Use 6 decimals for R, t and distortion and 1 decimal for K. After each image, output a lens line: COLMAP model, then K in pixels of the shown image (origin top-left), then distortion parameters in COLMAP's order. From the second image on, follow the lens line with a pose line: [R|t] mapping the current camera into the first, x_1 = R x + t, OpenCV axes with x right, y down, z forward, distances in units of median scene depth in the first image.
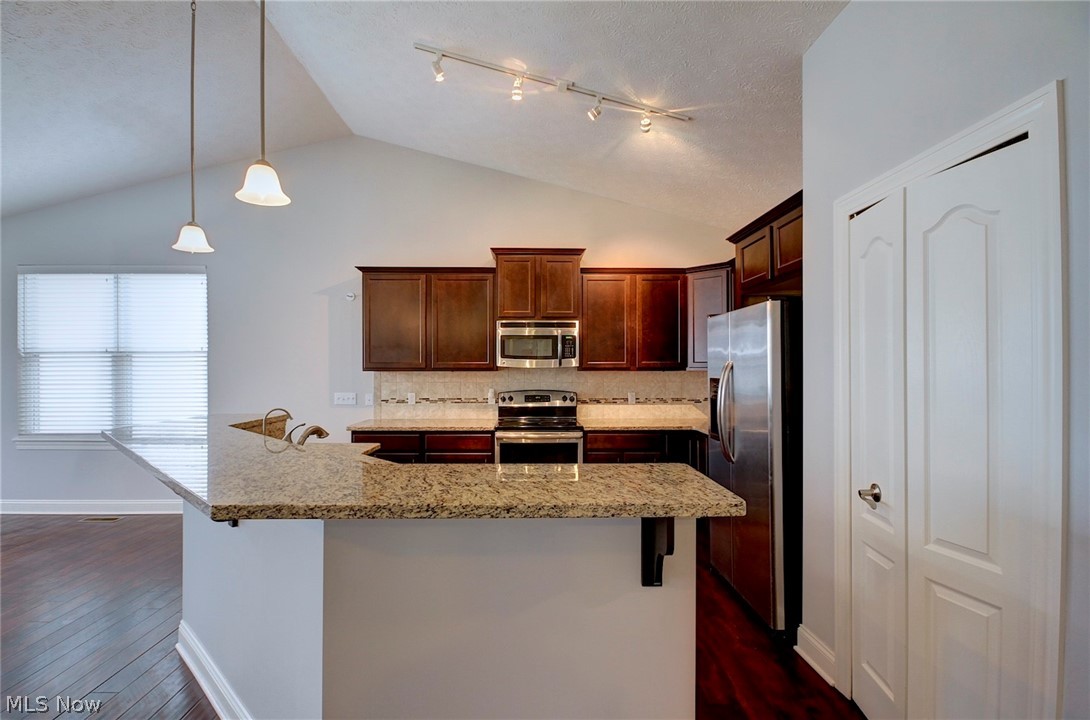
lens RADIAL K [[513.1, 0, 539.1], [0, 513.1, 363.7], [0, 0, 1]] dist [0.000306, -0.000086]
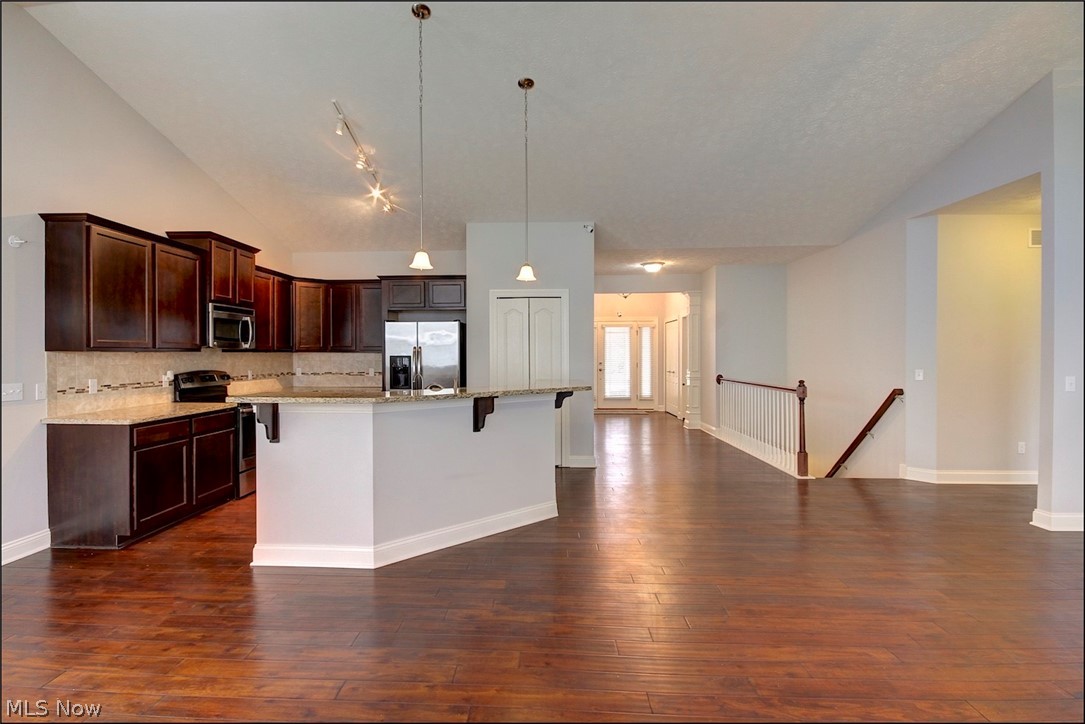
lens RADIAL K [[527.2, 0, 512.8], [0, 527.2, 355.5], [0, 0, 1]] dist [0.002840, -0.010379]
pose [[0.087011, -0.002499, 0.996204, -1.003500], [-0.007544, 0.999967, 0.003167, 0.012649], [-0.996179, -0.007791, 0.086989, 0.281064]]
